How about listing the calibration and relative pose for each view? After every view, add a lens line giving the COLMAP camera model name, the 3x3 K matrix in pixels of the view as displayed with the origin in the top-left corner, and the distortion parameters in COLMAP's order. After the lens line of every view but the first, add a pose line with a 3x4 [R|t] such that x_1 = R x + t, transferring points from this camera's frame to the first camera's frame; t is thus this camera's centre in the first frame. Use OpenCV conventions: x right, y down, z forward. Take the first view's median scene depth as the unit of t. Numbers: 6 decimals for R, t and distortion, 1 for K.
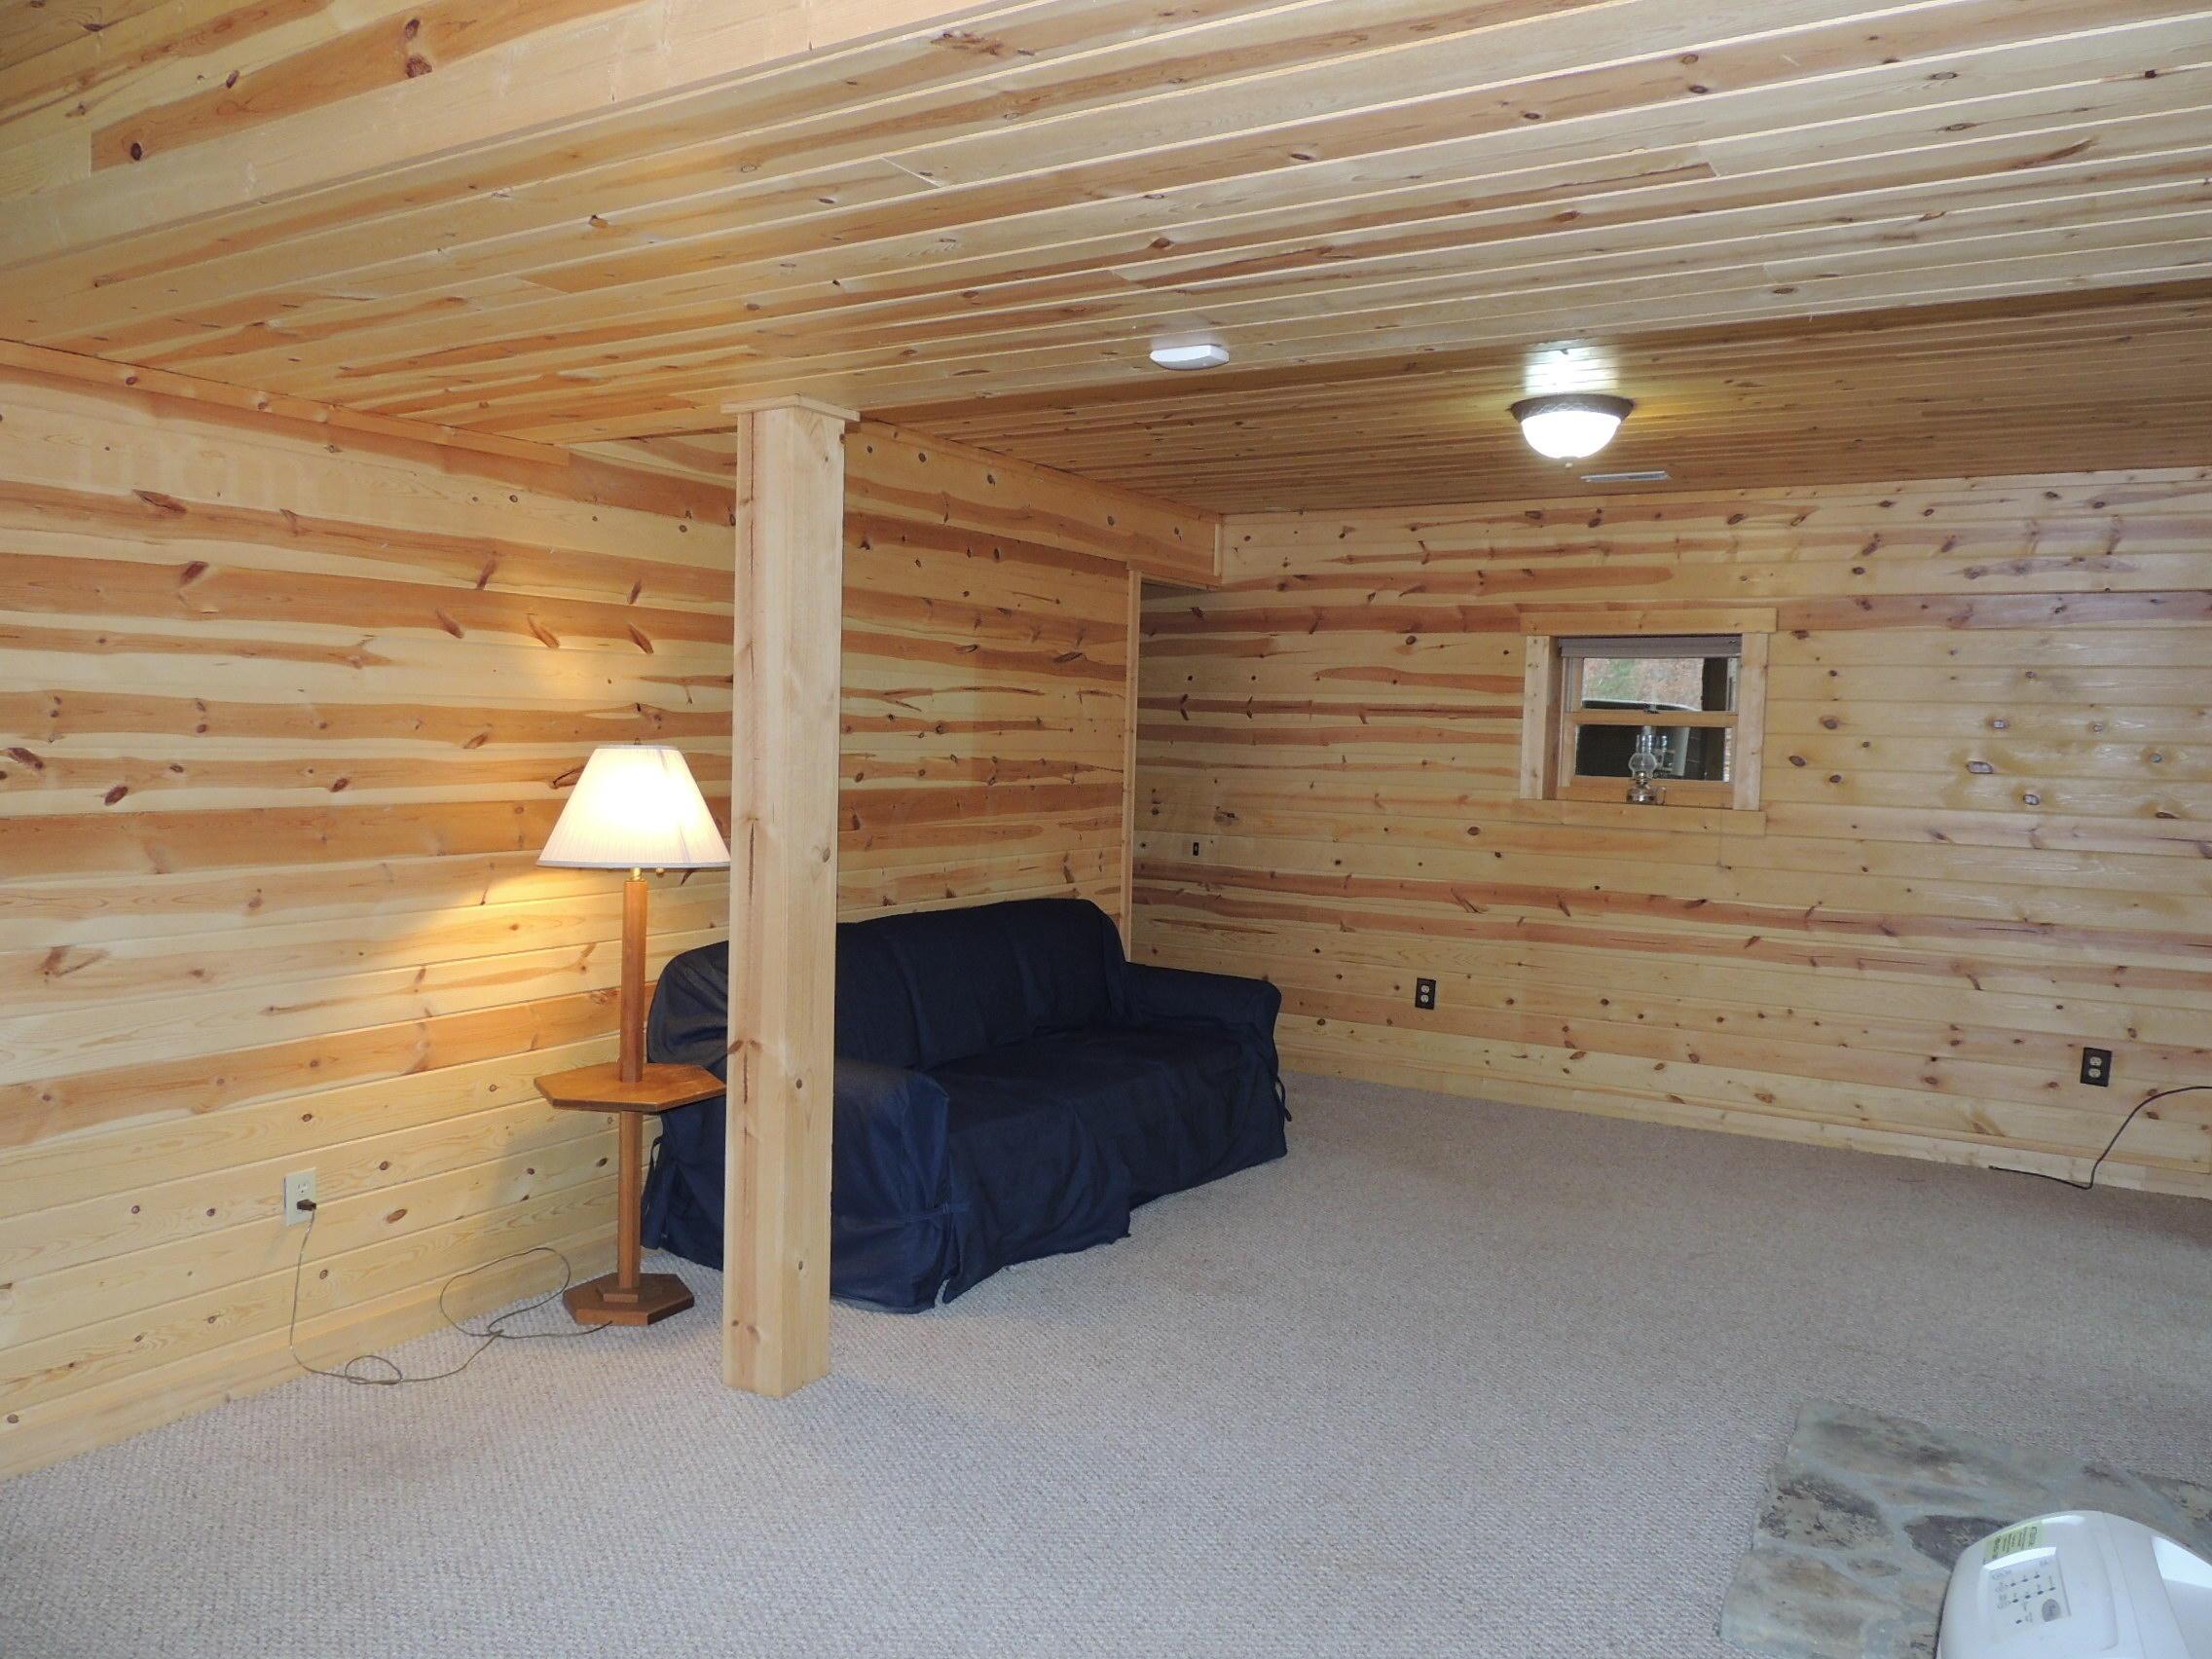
lens RADIAL K [[1574.8, 0, 1111.0], [0, 1574.8, 828.5], [0, 0, 1]] dist [-0.020796, 0.003700]
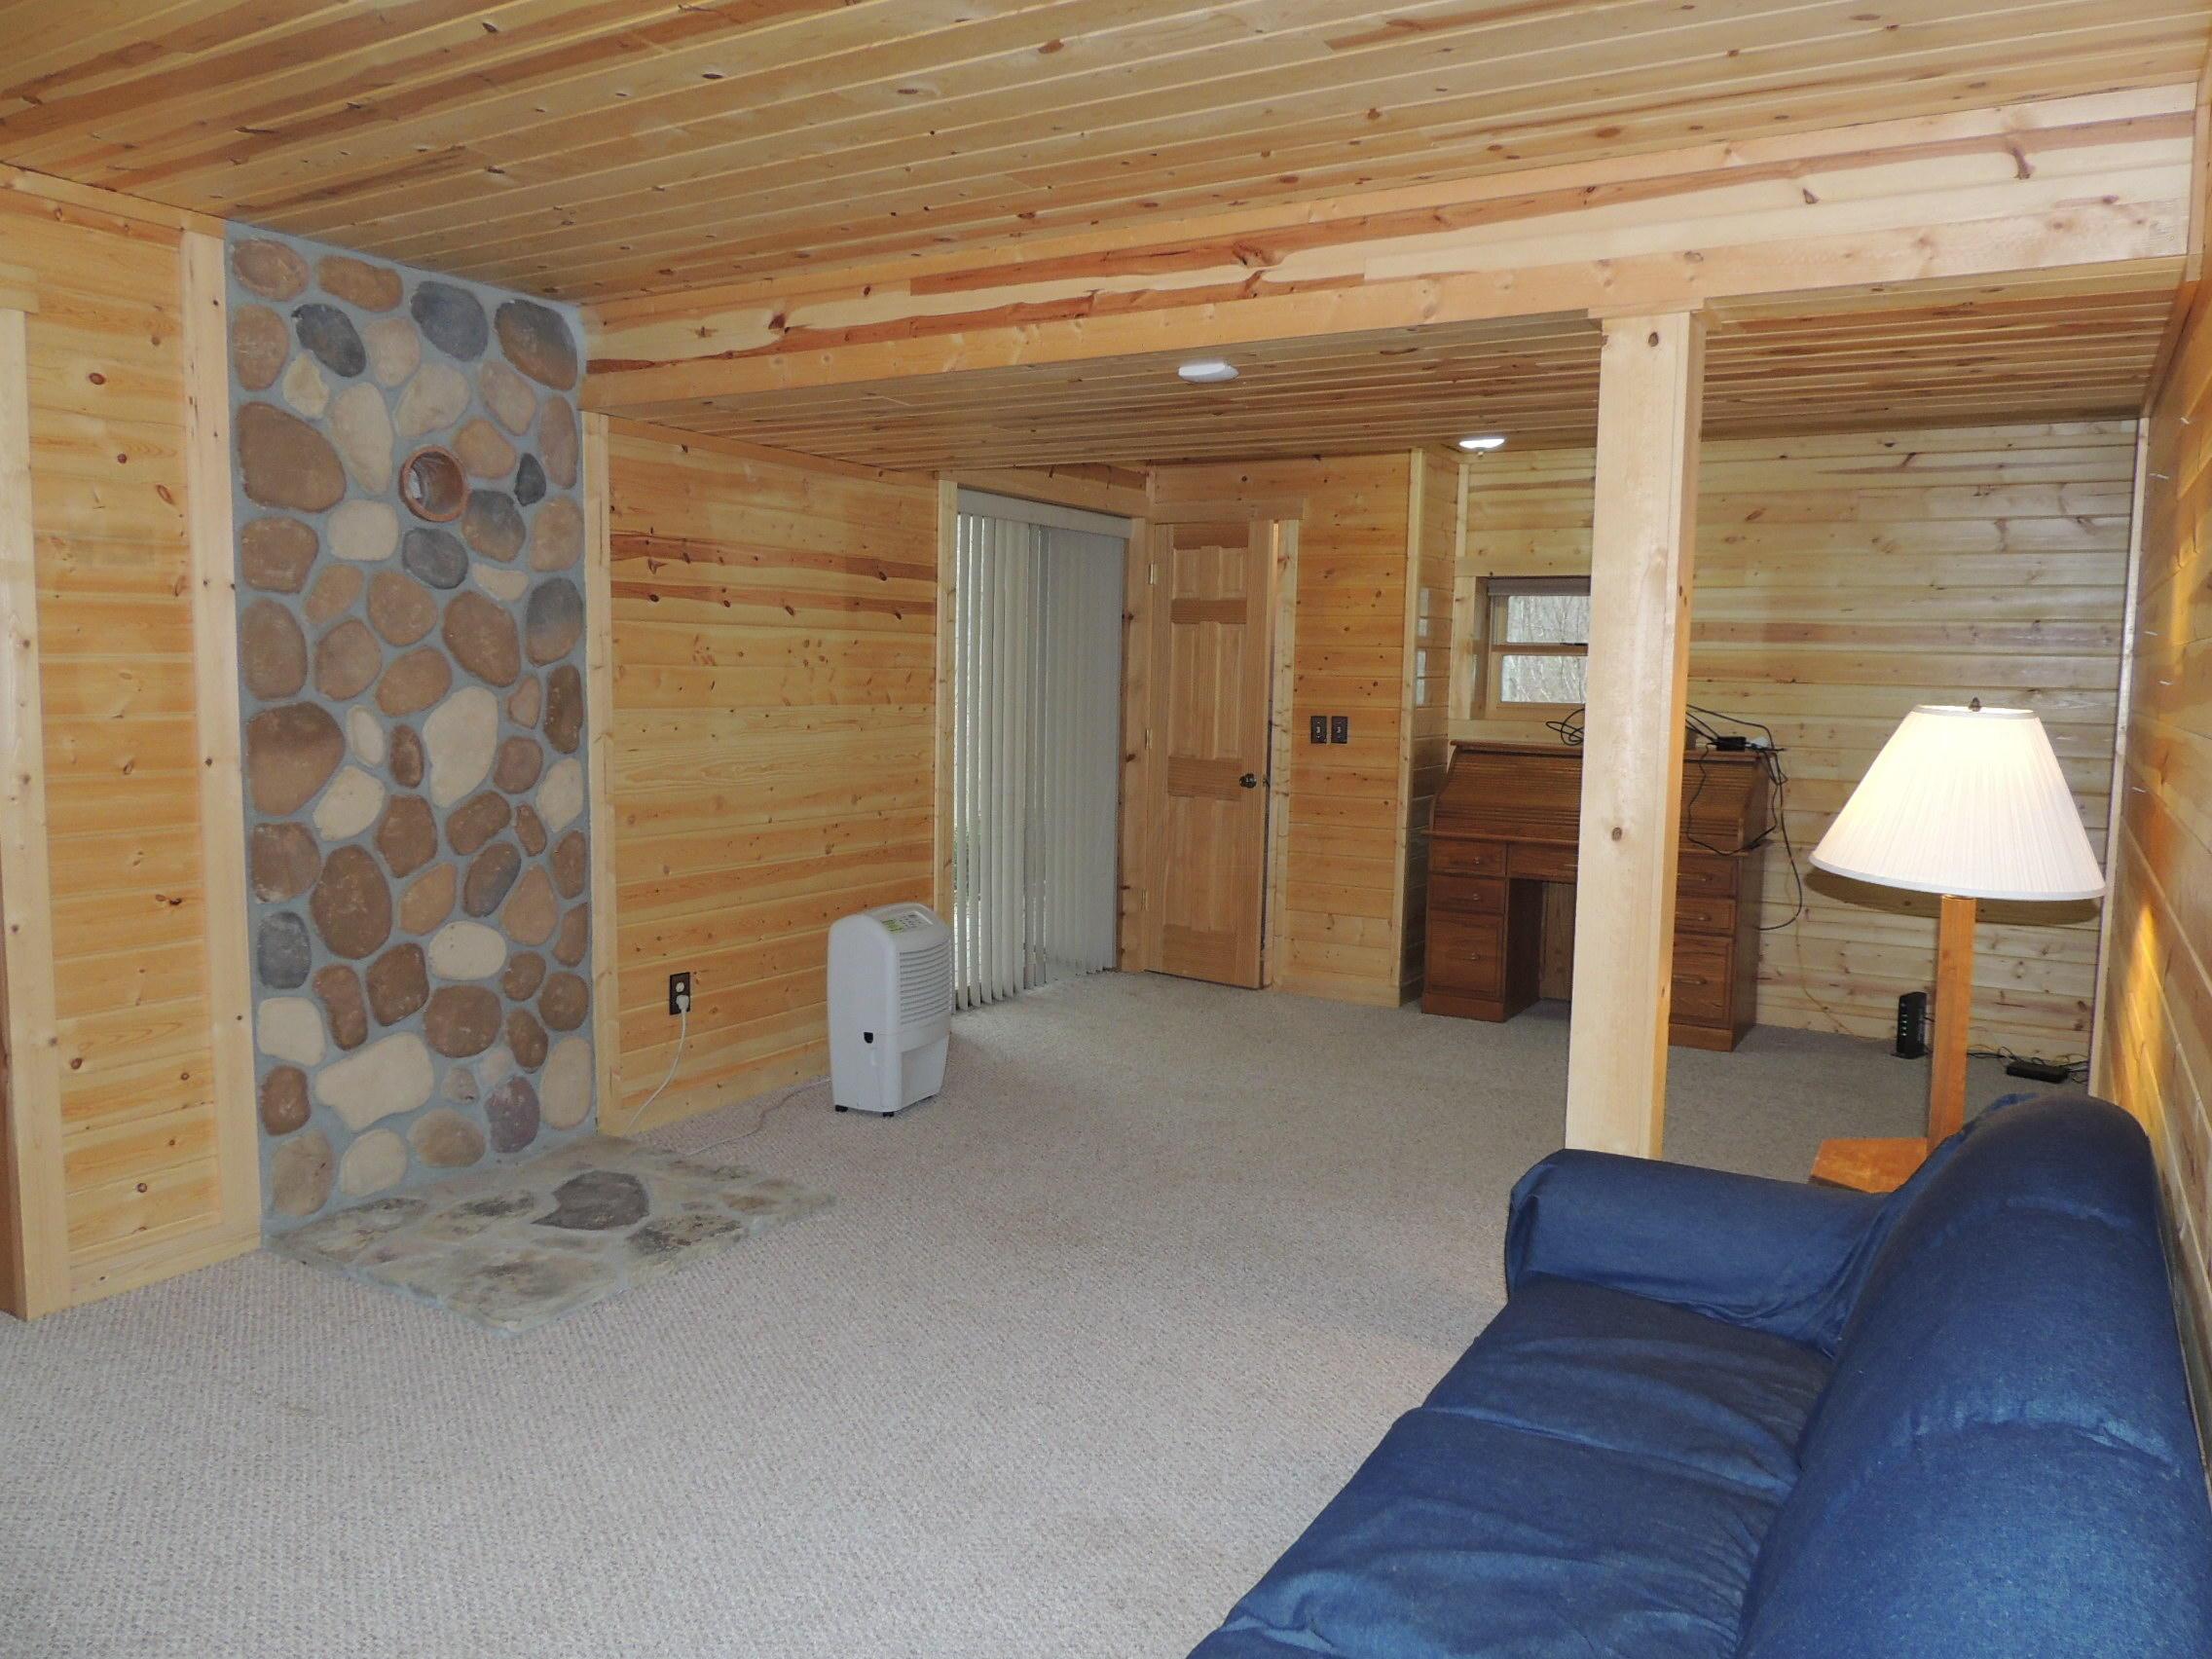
lens RADIAL K [[1574.8, 0, 1111.0], [0, 1574.8, 828.5], [0, 0, 1]] dist [-0.020796, 0.003700]
pose [[-0.998995, -0.042339, -0.014737, 0.124417], [-0.044219, 0.984708, 0.168506, -0.122820], [0.007378, 0.168989, -0.985590, 2.129271]]
